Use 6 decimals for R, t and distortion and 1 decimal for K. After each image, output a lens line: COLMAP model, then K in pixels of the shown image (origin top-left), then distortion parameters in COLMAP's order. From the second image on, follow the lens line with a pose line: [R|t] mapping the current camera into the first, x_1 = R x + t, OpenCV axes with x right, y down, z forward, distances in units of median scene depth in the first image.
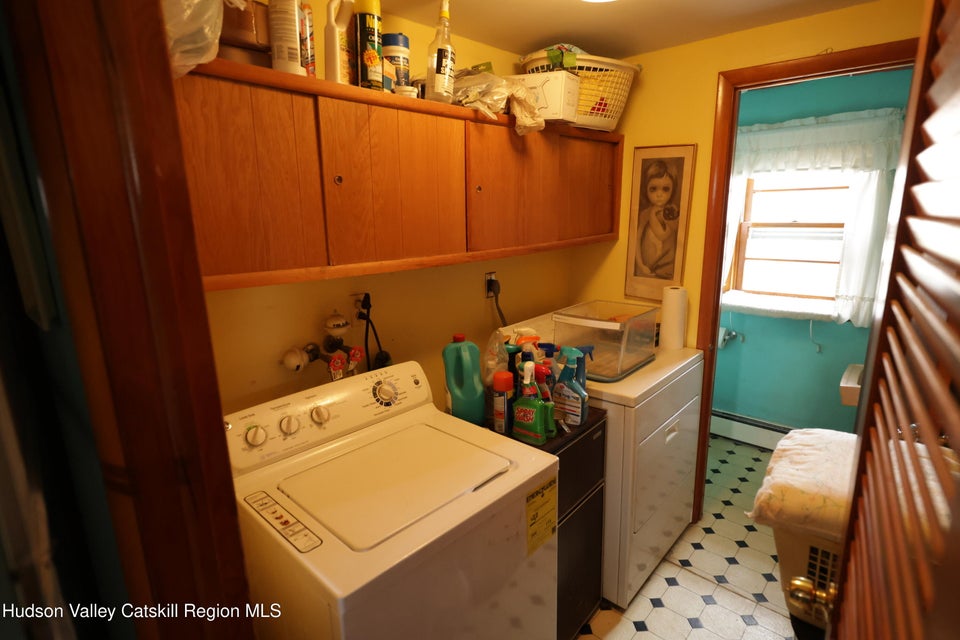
lens RADIAL K [[501.0, 0, 478.7], [0, 501.0, 321.4], [0, 0, 1]] dist [0.000447, -0.000008]
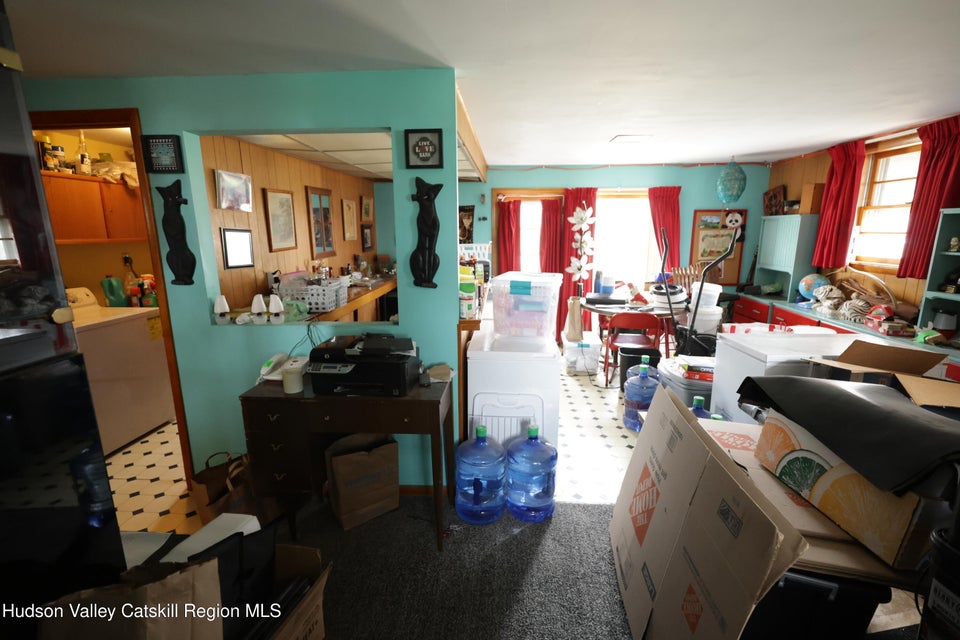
lens RADIAL K [[438.9, 0, 482.7], [0, 438.9, 320.6], [0, 0, 1]] dist [-0.003052, -0.000568]
pose [[0.775463, -0.113225, 0.621157, 0.019686], [0.124182, 0.991925, 0.025778, 0.413636], [-0.619060, 0.057146, 0.783262, -1.687392]]
